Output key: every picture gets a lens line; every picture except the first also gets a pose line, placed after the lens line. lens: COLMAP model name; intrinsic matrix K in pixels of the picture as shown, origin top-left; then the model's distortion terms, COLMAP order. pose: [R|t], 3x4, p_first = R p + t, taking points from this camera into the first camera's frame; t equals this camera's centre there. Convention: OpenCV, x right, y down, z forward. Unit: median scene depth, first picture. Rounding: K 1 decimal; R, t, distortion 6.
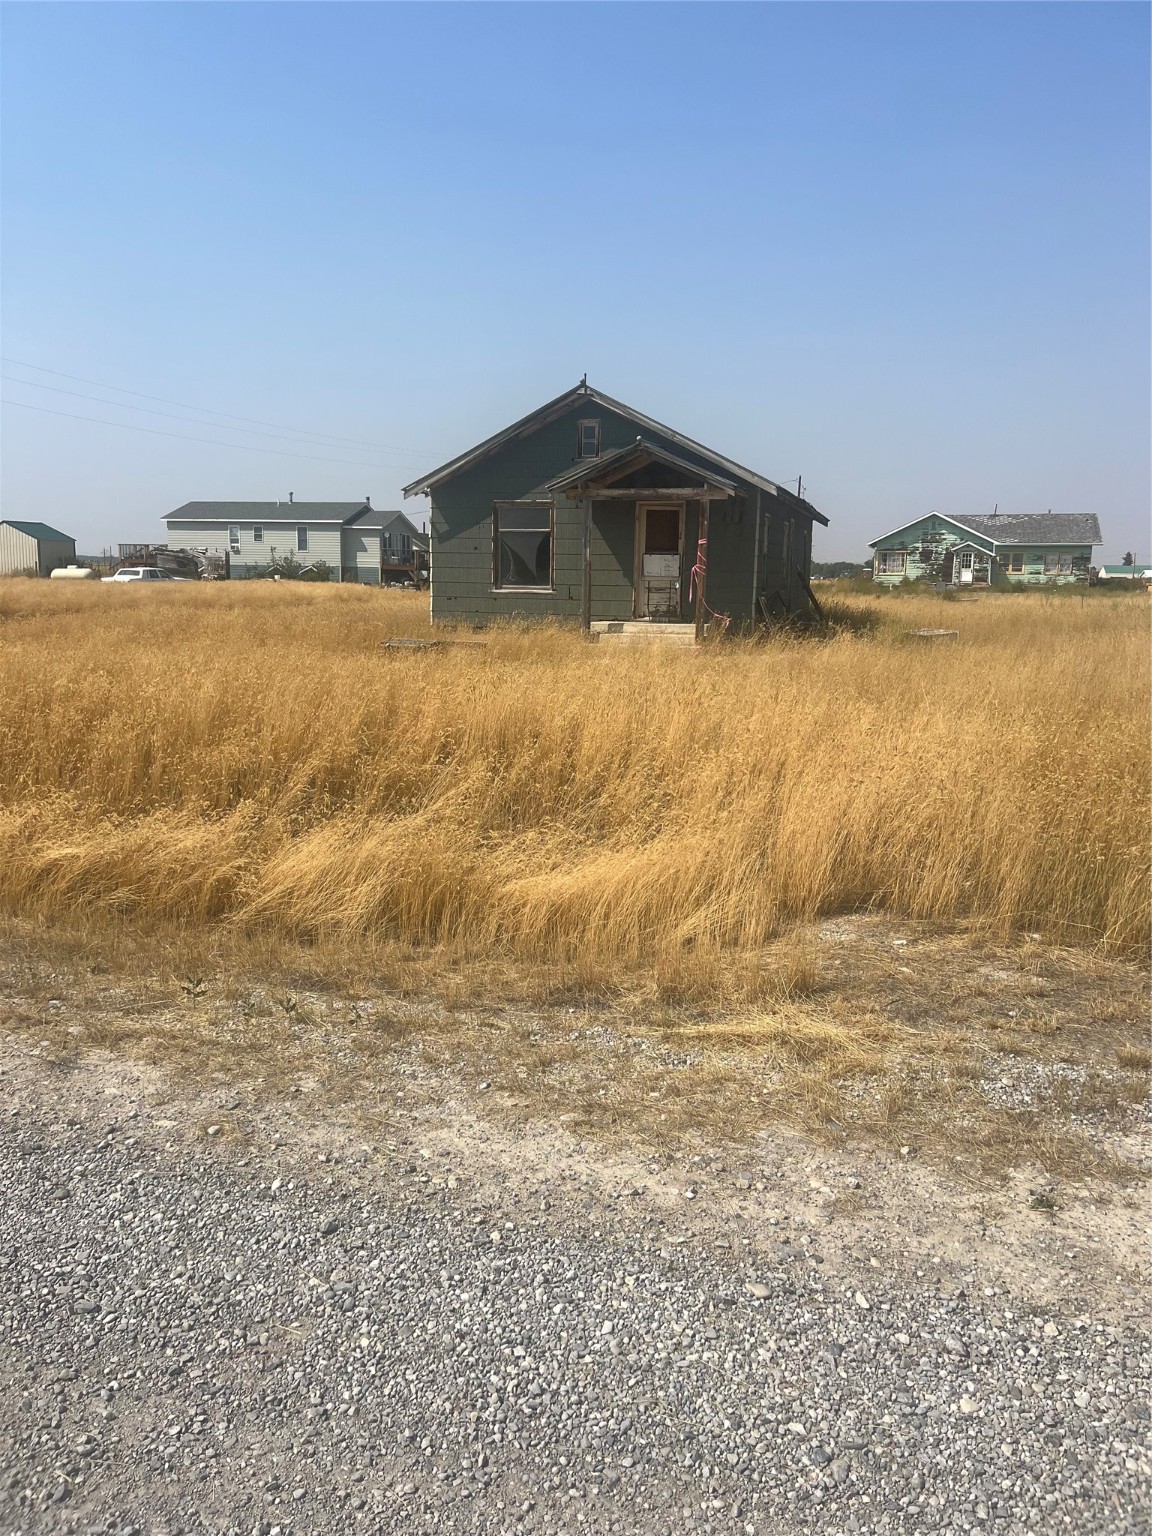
lens RADIAL K [[1161.1, 0, 576.7], [0, 1161.1, 752.8], [0, 0, 1]] dist [0.056604, -0.056171]
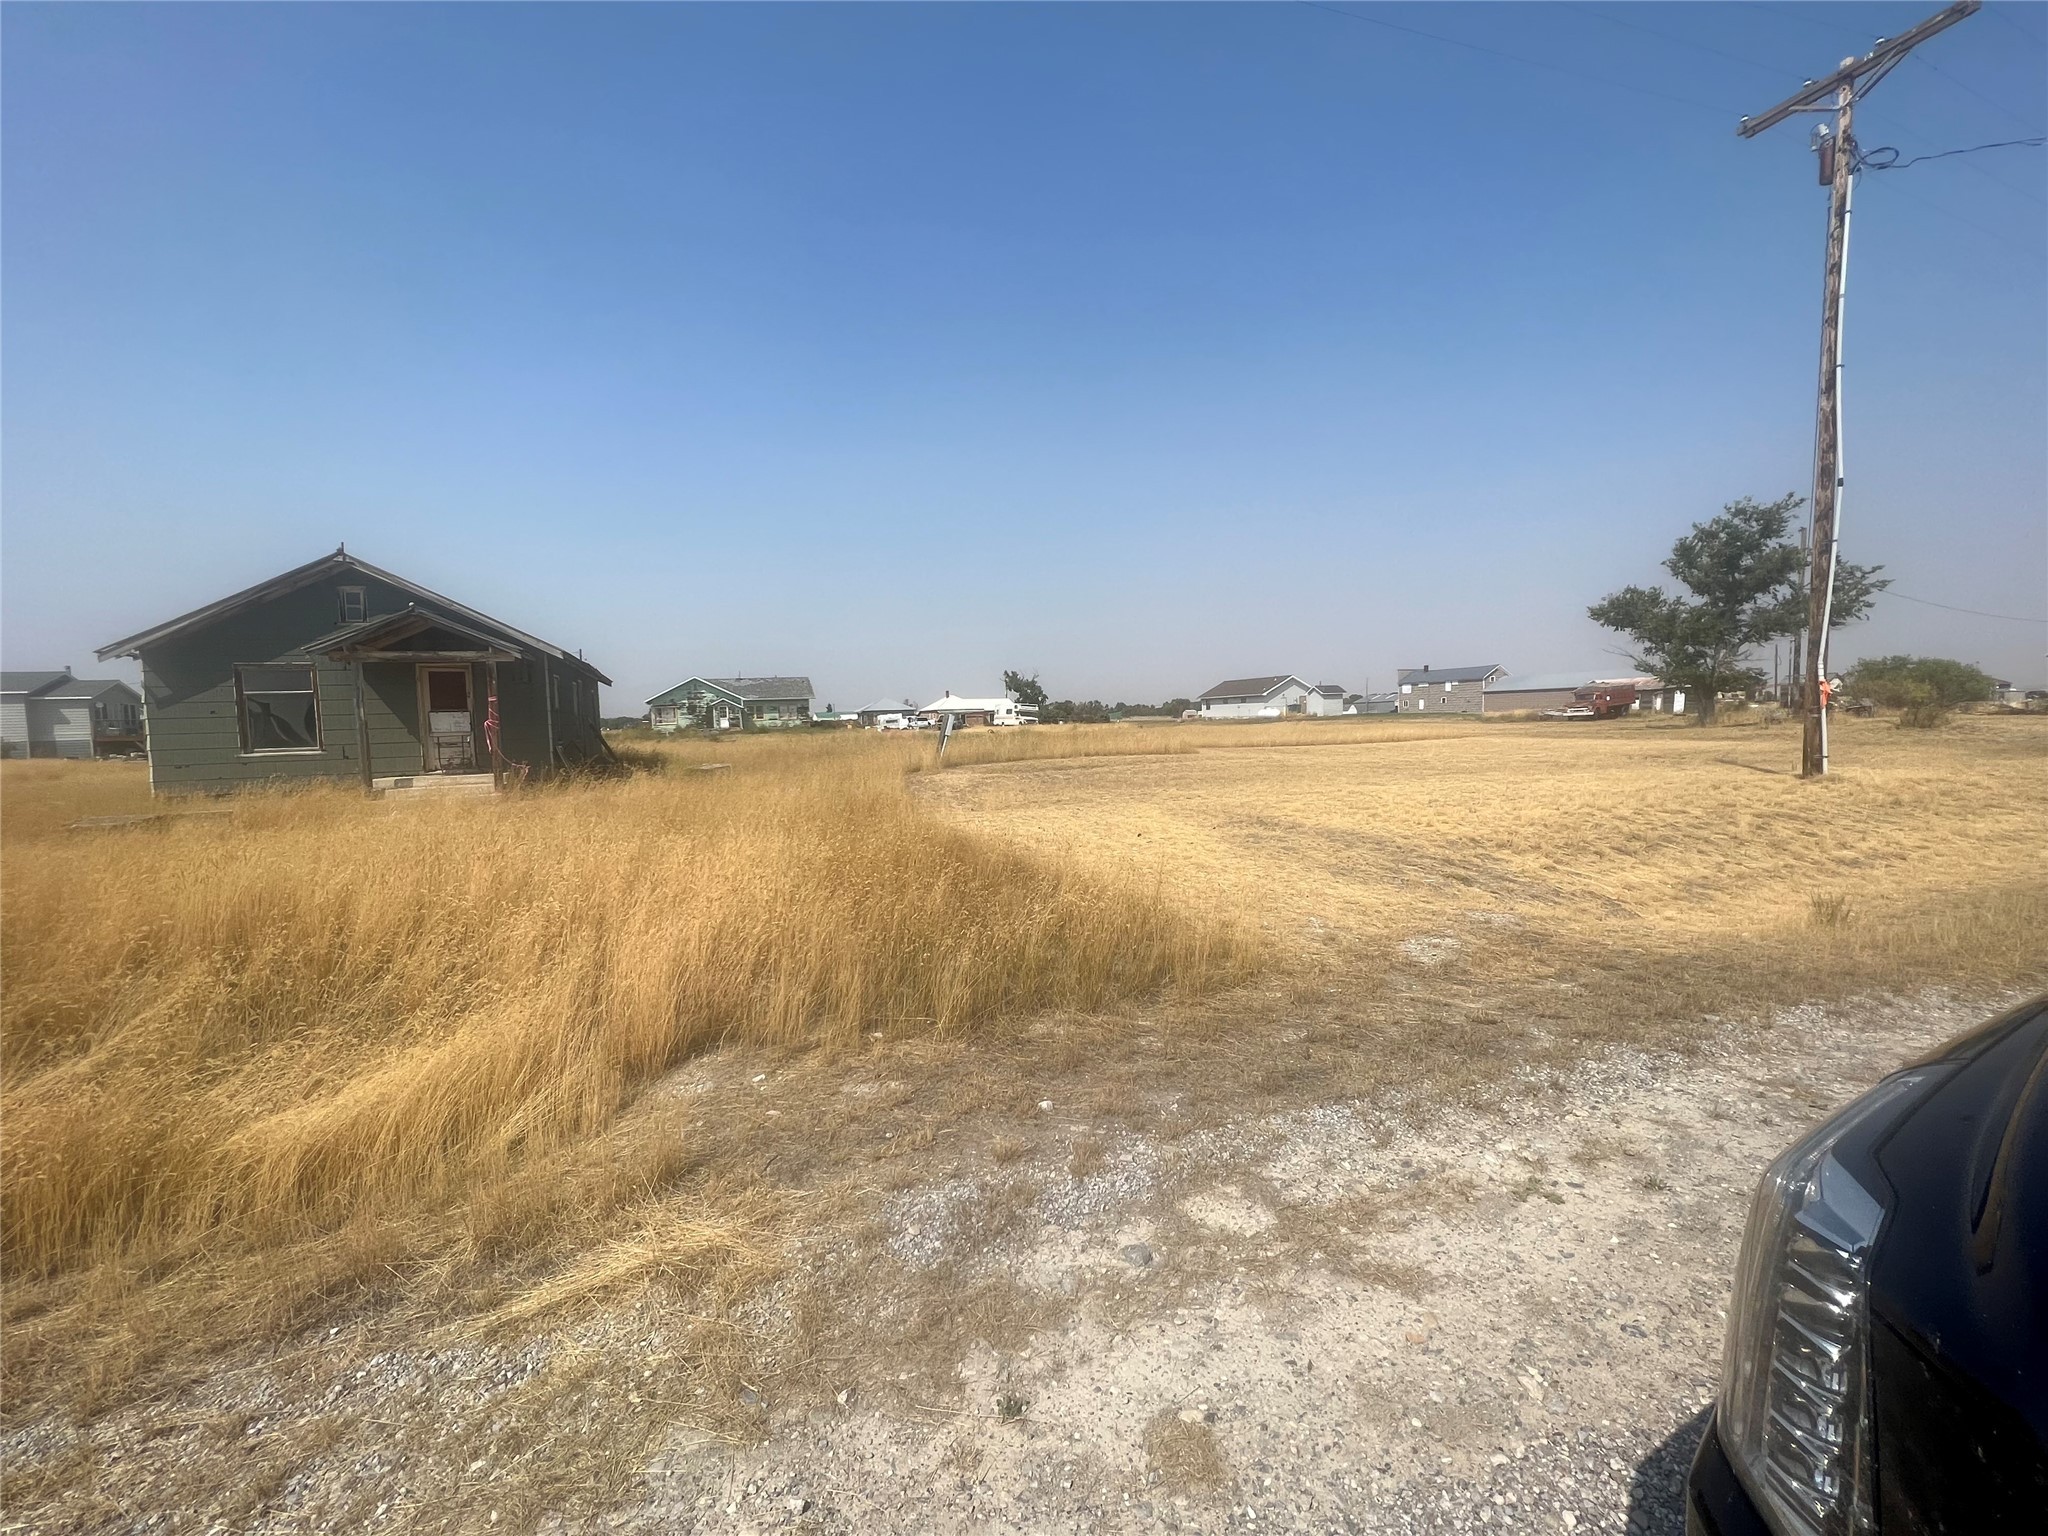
lens RADIAL K [[858.1, 0, 1022.0], [0, 858.1, 773.1], [0, 0, 1]] dist [0.000853, 0.000787]
pose [[0.792456, -0.077949, 0.604928, 0.037580], [0.133347, 0.989948, -0.047124, -0.034629], [-0.595174, 0.118009, 0.794885, 0.292970]]
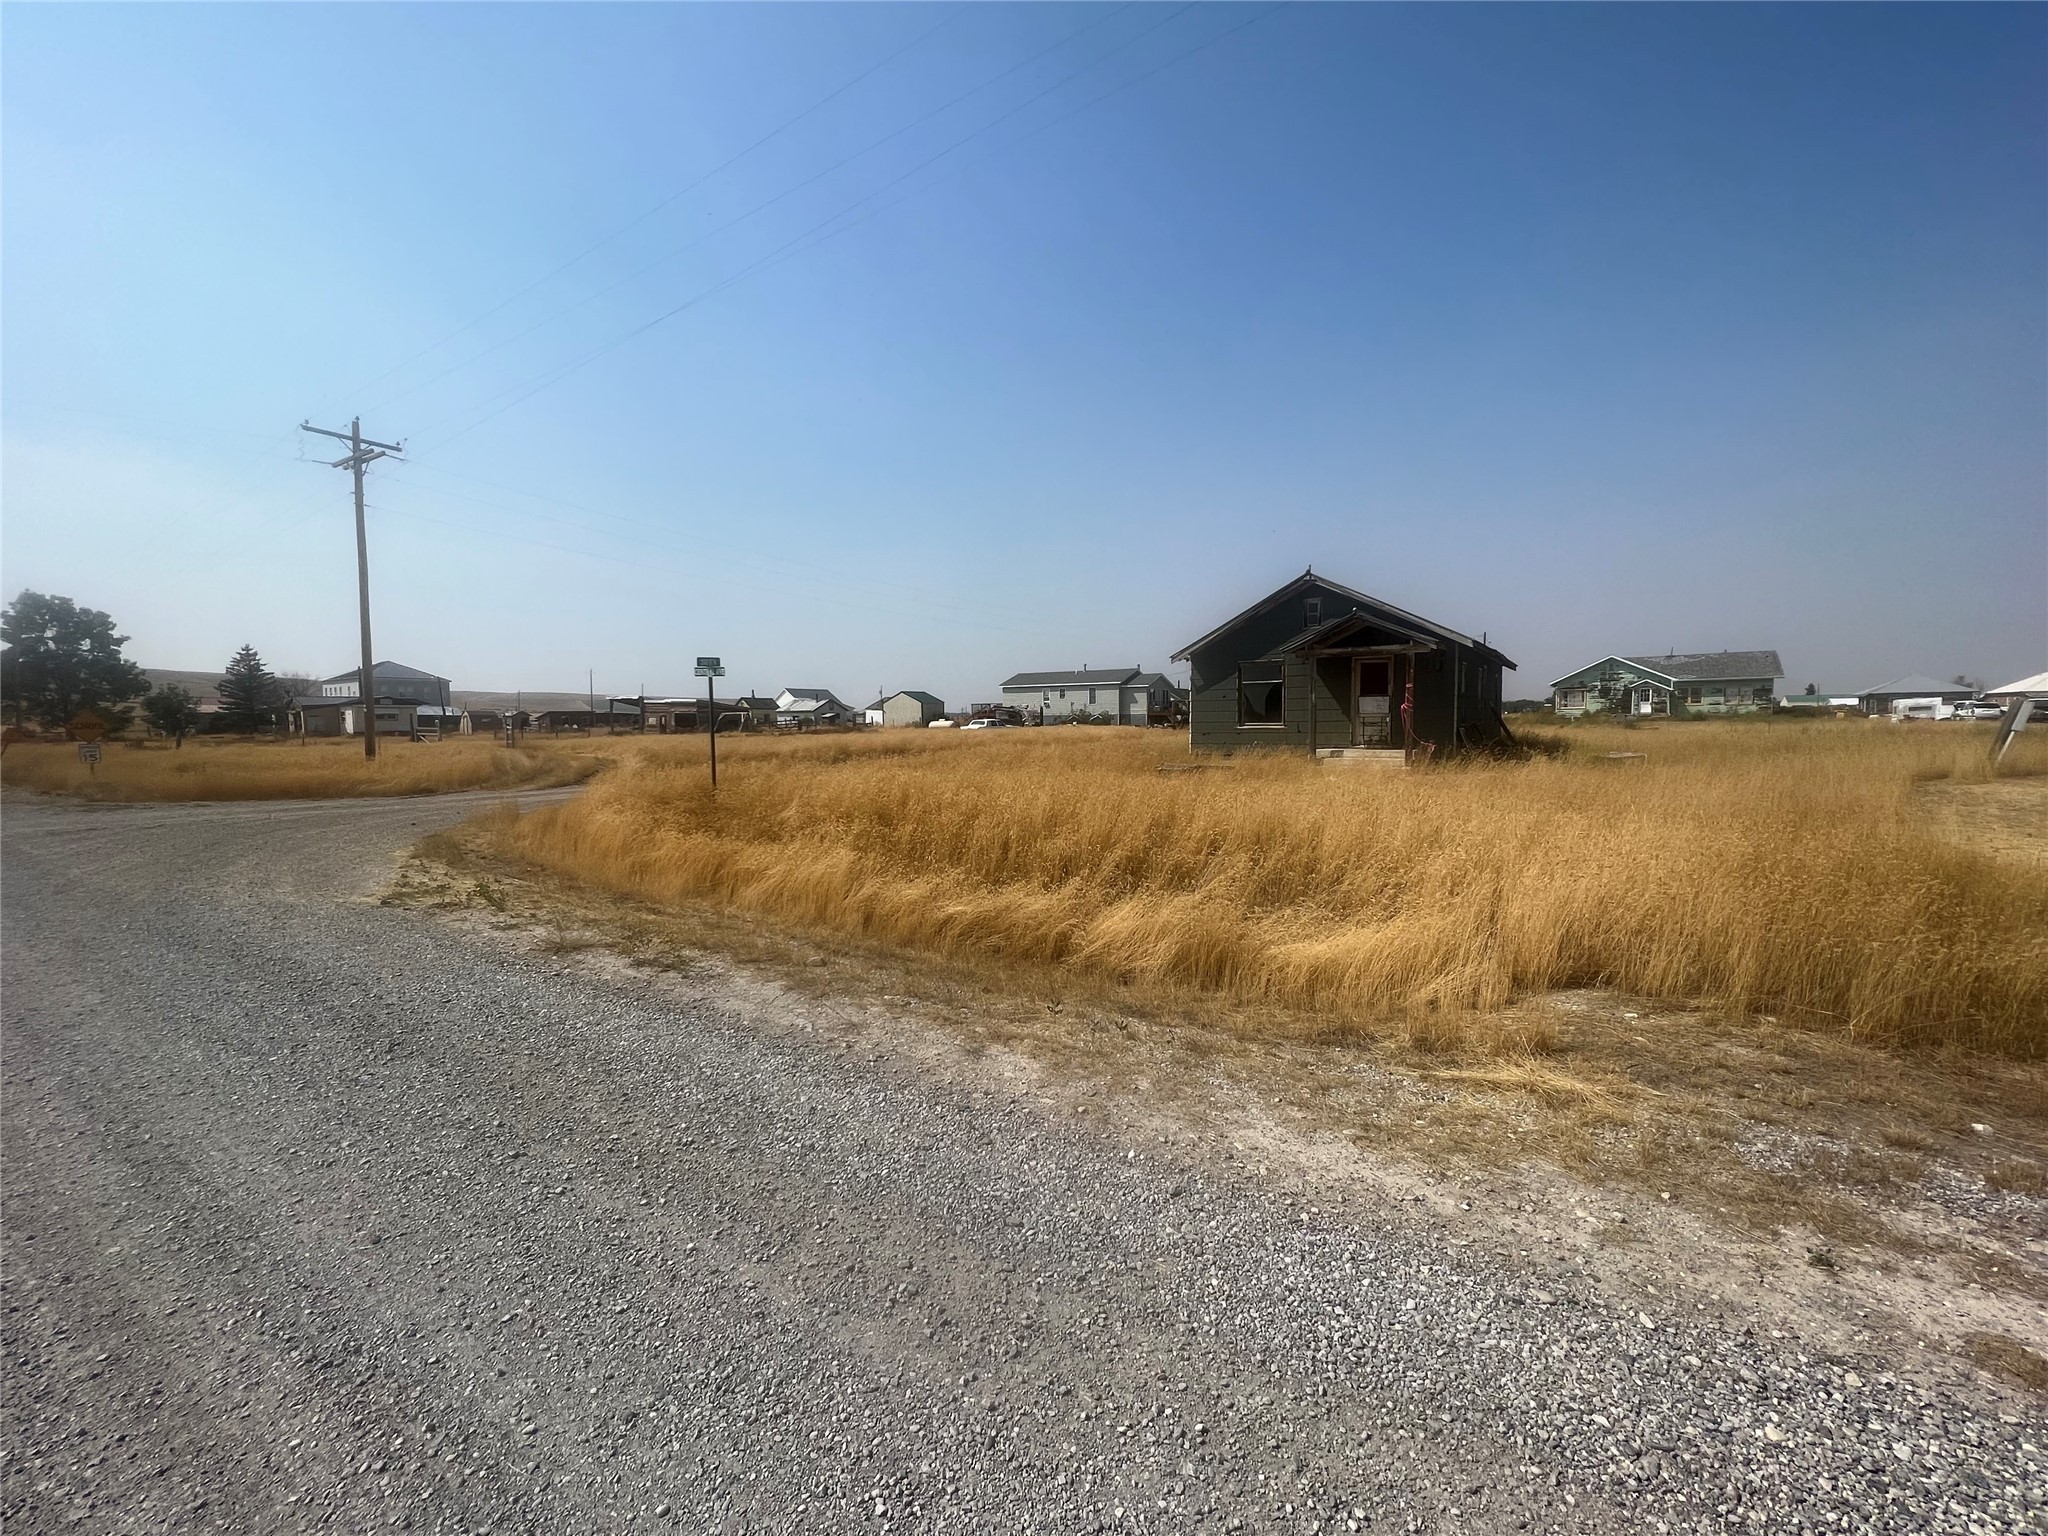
lens RADIAL K [[858.1, 0, 1022.4], [0, 858.1, 772.1], [0, 0, 1]] dist [0.000853, 0.000787]
pose [[0.953092, -0.007043, -0.302600, -0.046734], [-0.020298, 0.995992, -0.087112, 0.008520], [0.302001, 0.089168, 0.949128, -0.020435]]
